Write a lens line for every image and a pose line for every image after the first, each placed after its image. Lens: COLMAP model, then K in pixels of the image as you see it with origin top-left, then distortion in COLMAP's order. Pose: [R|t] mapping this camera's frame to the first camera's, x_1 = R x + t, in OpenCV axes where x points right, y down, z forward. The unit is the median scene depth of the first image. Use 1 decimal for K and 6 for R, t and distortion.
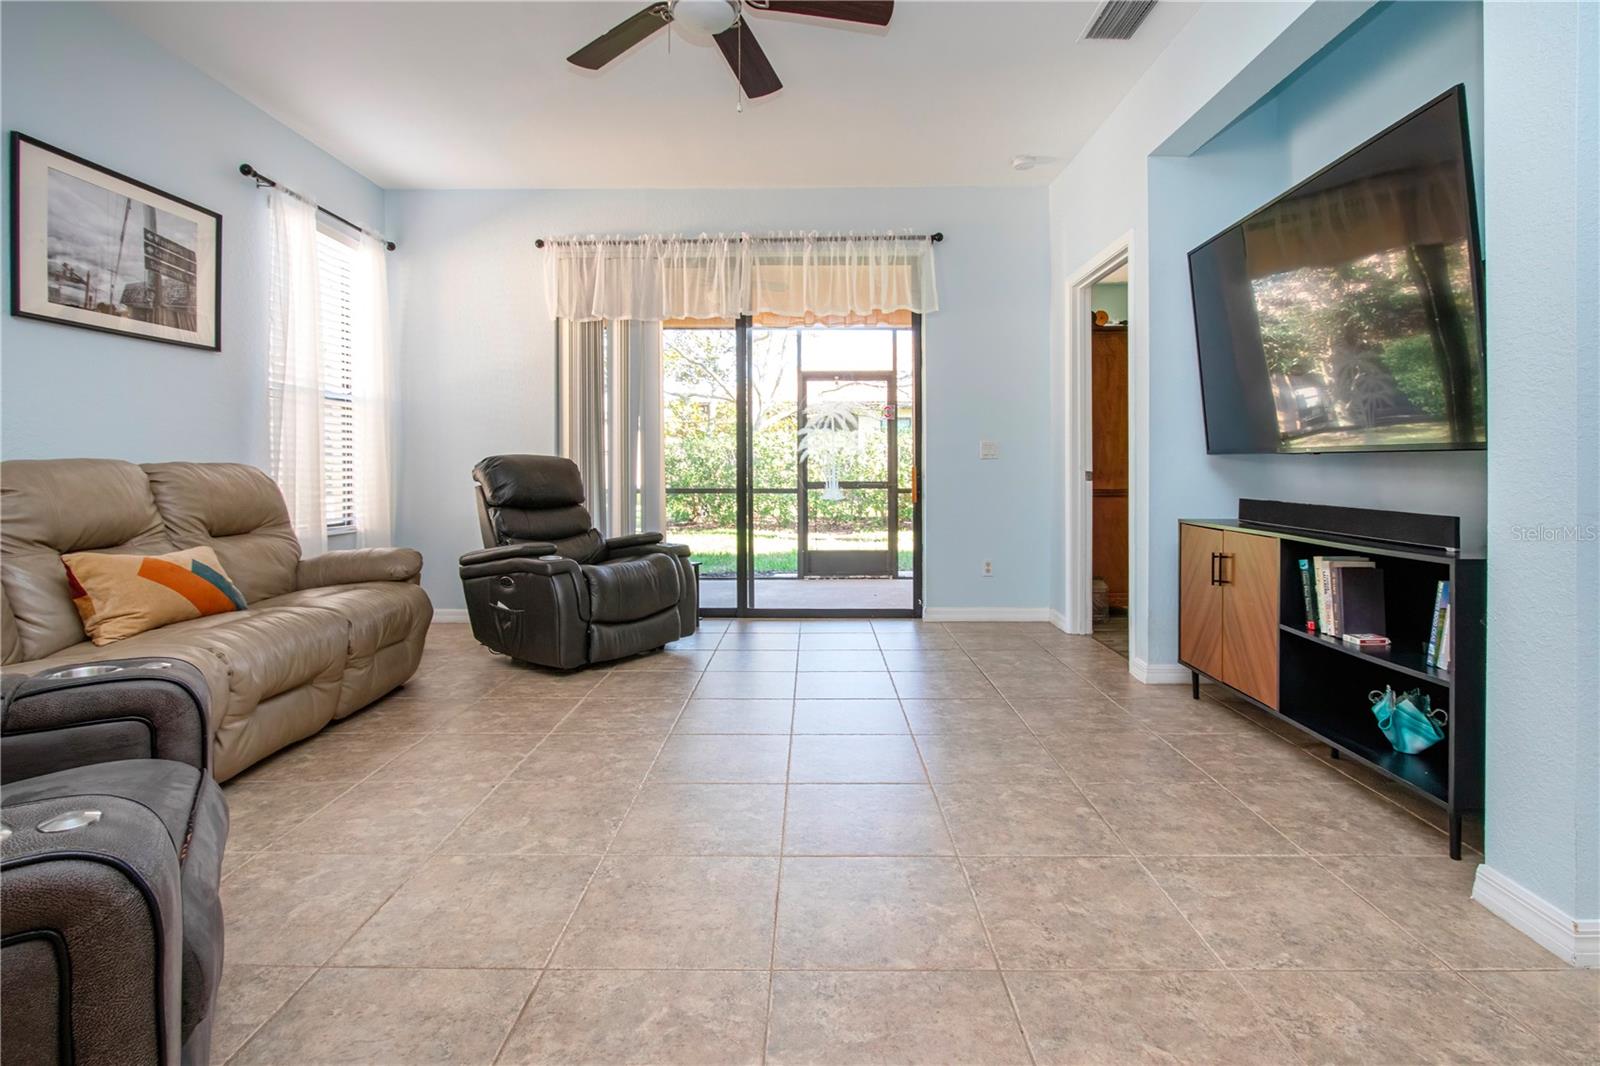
lens RADIAL K [[792.6, 0, 796.3], [0, 792.6, 451.5], [0, 0, 1]] dist [-0.009255, 0.001119]
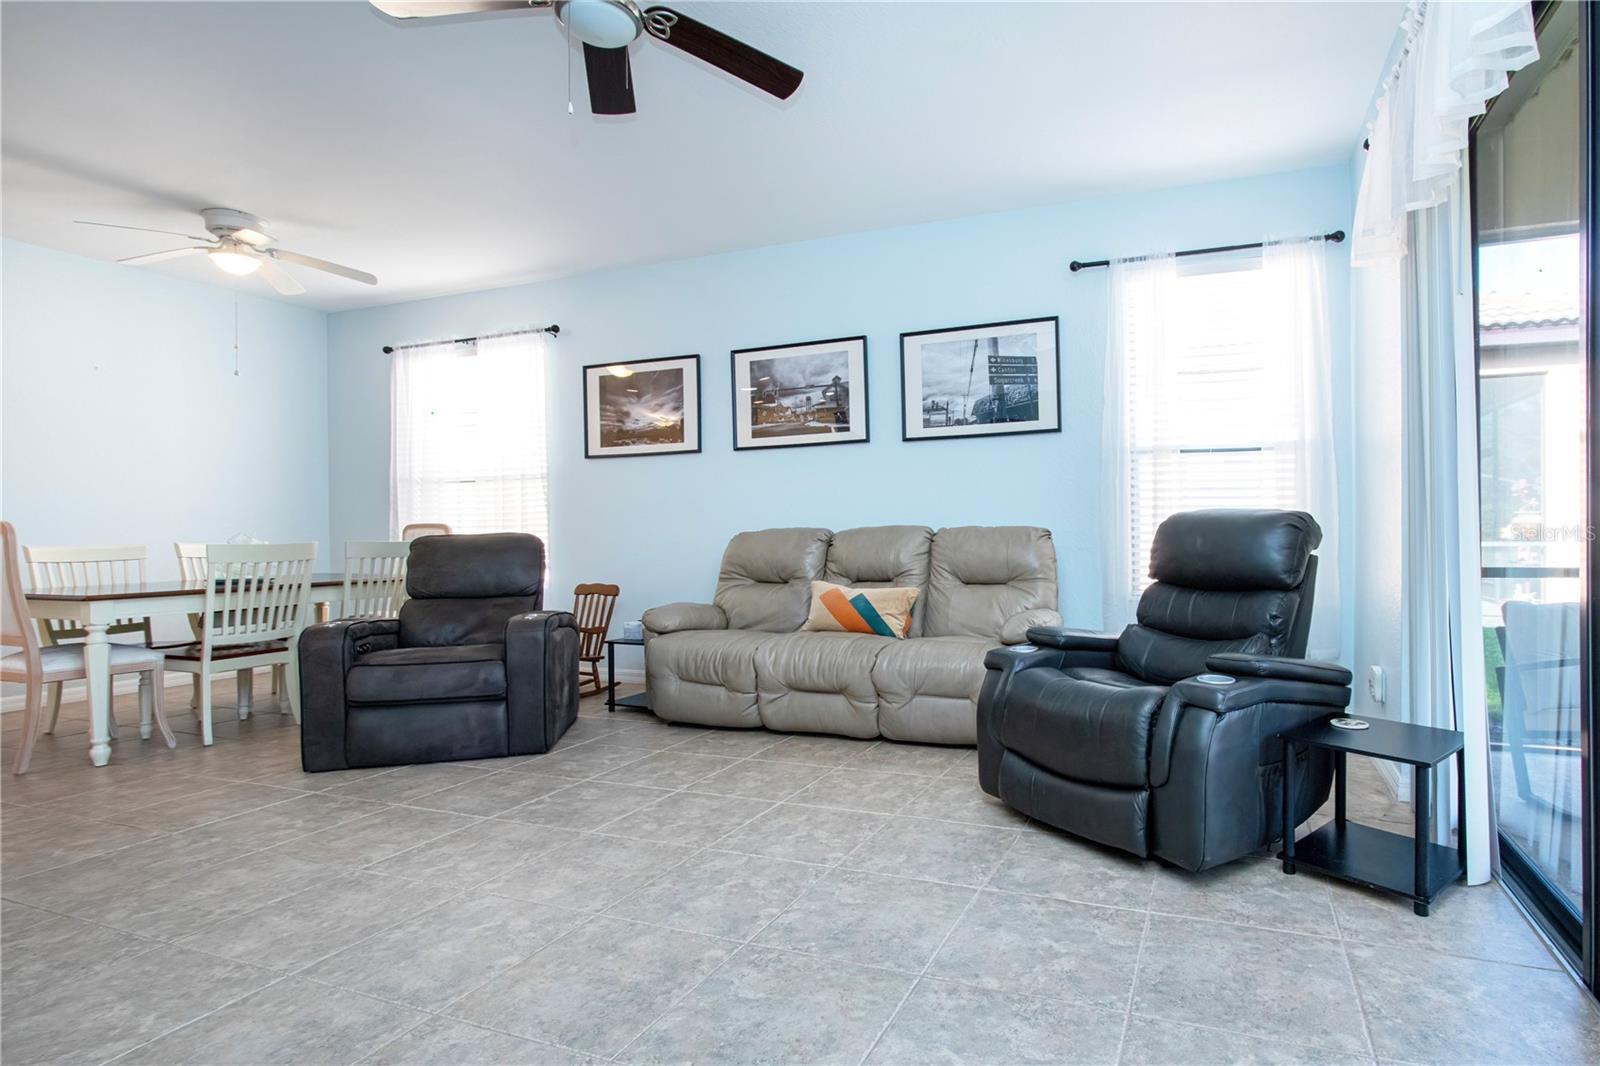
lens RADIAL K [[779.1, 0, 955.7], [0, 779.1, 535.7], [0, 0, 1]] dist [-0.012638, 0.001431]
pose [[-0.291018, 0.015374, -0.956594, 0.427805], [0.033270, 0.999429, 0.005941, 0.017688], [0.956139, -0.030097, -0.291363, 1.155734]]
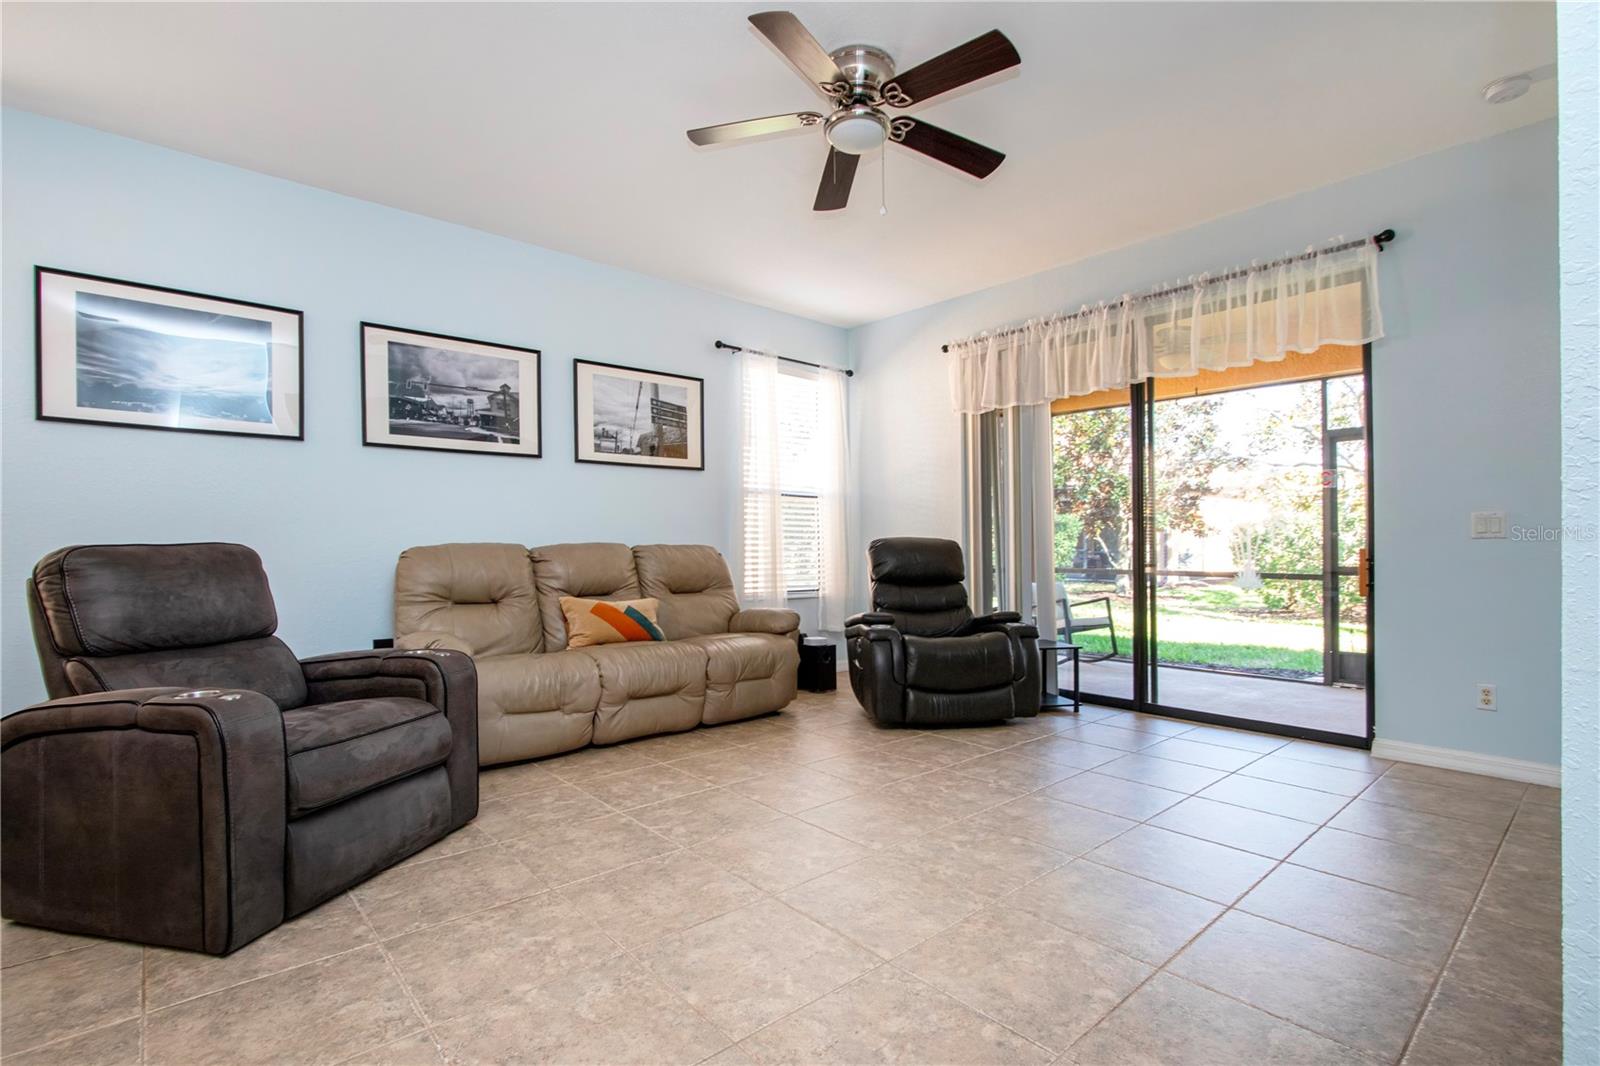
lens RADIAL K [[741.5, 0, 785.0], [0, 741.5, 542.2], [0, 0, 1]] dist [-0.010050, 0.000522]
pose [[0.669774, -0.001783, -0.742563, 0.407393], [0.012633, 0.999880, 0.008994, -0.001011], [0.742457, -0.015405, 0.669716, 0.165461]]
